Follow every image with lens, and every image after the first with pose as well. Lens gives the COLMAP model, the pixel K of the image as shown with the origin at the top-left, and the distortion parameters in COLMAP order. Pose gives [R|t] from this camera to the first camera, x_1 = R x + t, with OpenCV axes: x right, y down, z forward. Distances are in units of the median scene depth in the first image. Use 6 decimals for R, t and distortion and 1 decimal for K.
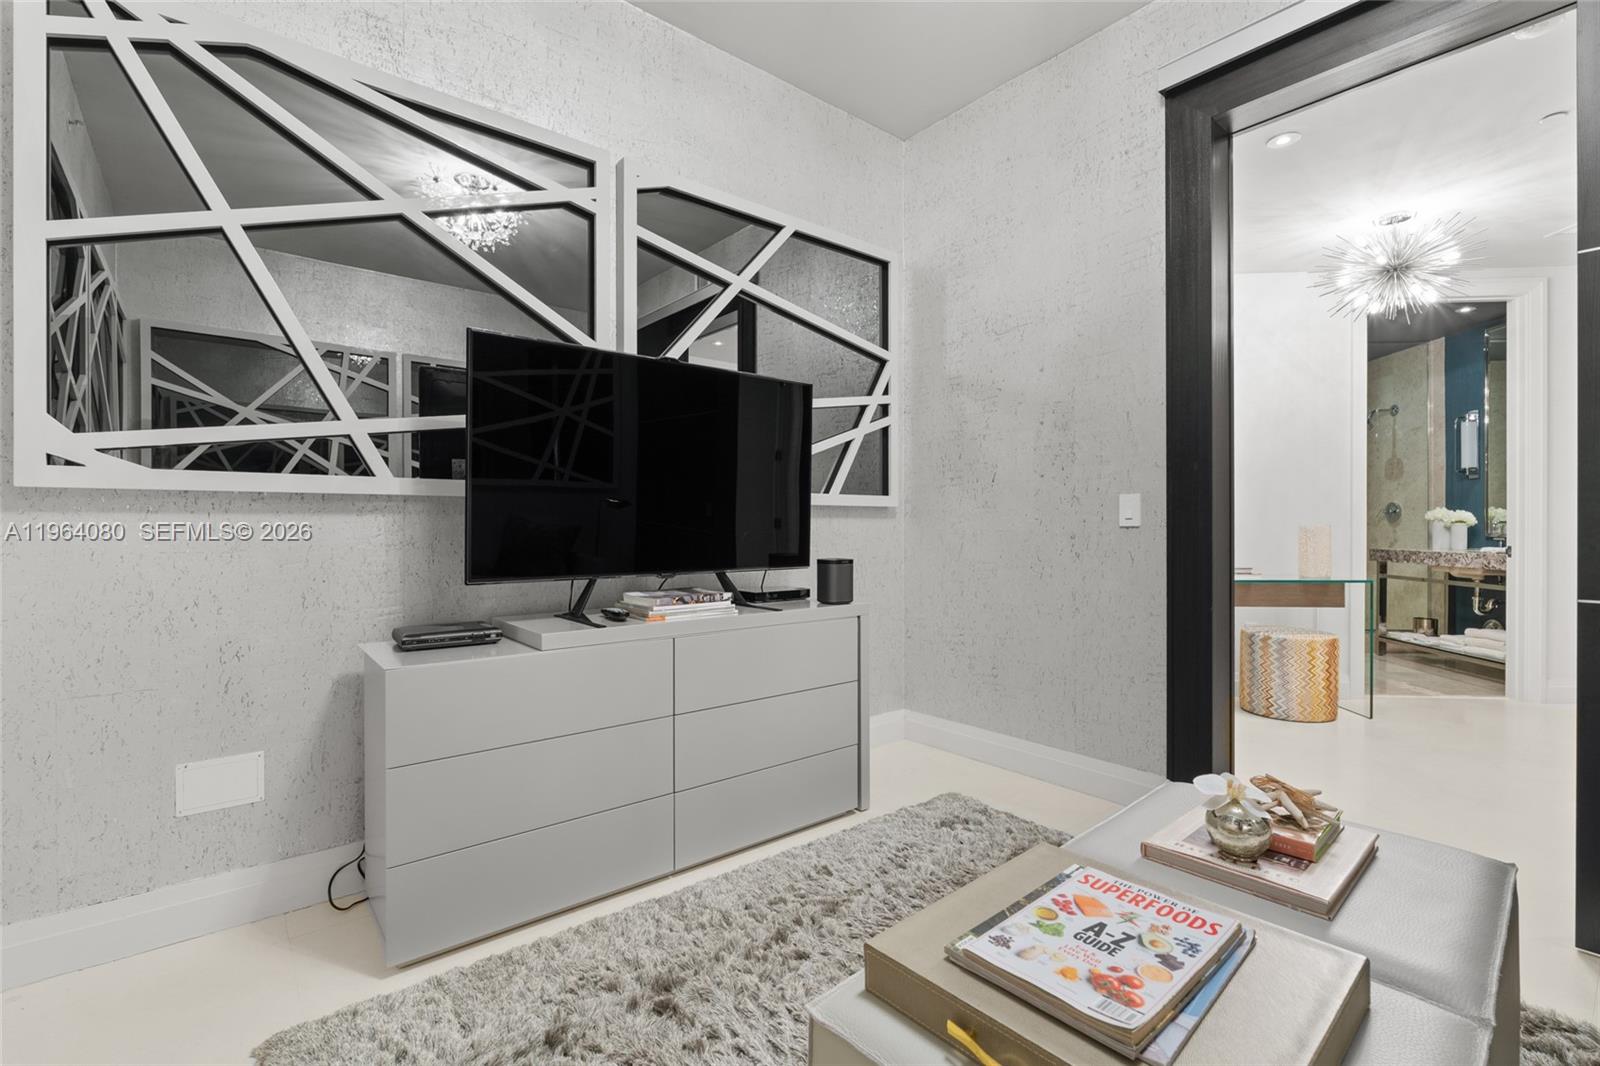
lens RADIAL K [[703.1, 0, 809.7], [0, 703.1, 523.1], [0, 0, 1]] dist [-0.005295, 0.000749]
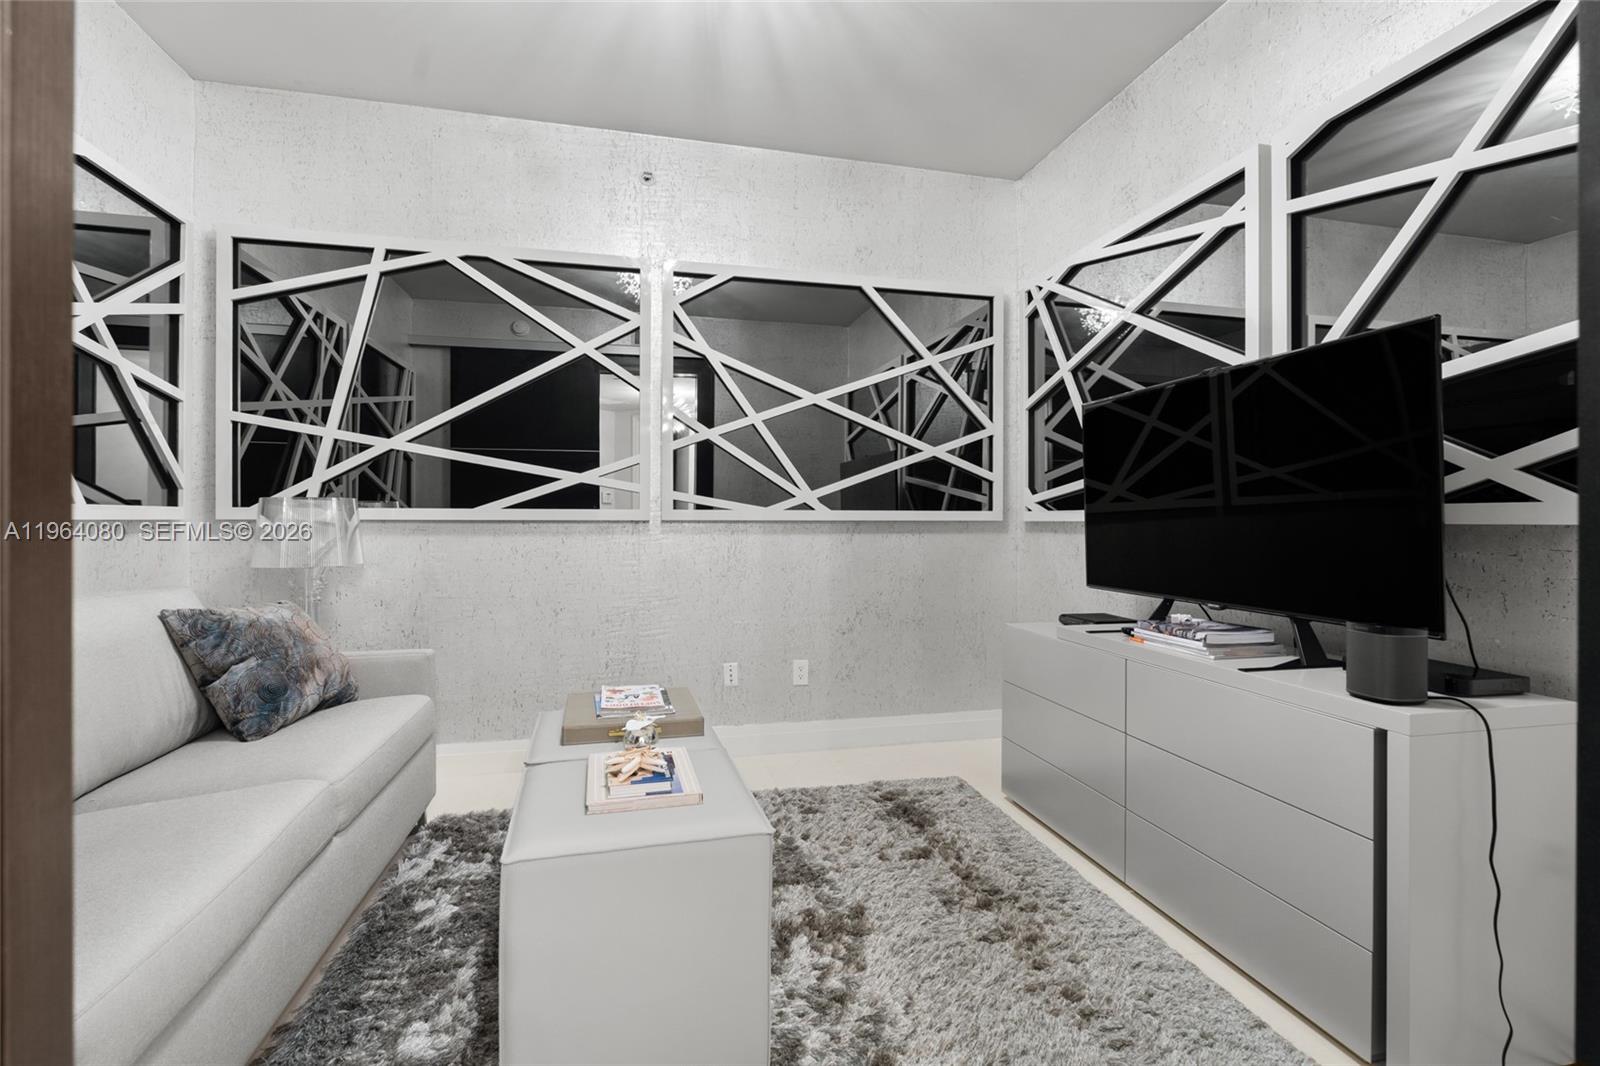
lens RADIAL K [[703.1, 0, 807.4], [0, 703.1, 525.0], [0, 0, 1]] dist [-0.005295, 0.000749]
pose [[-0.431615, 0.005604, -0.902040, 0.901263], [-0.005222, 0.999948, 0.008711, -0.039113], [0.902043, 0.008470, -0.431564, 0.977365]]
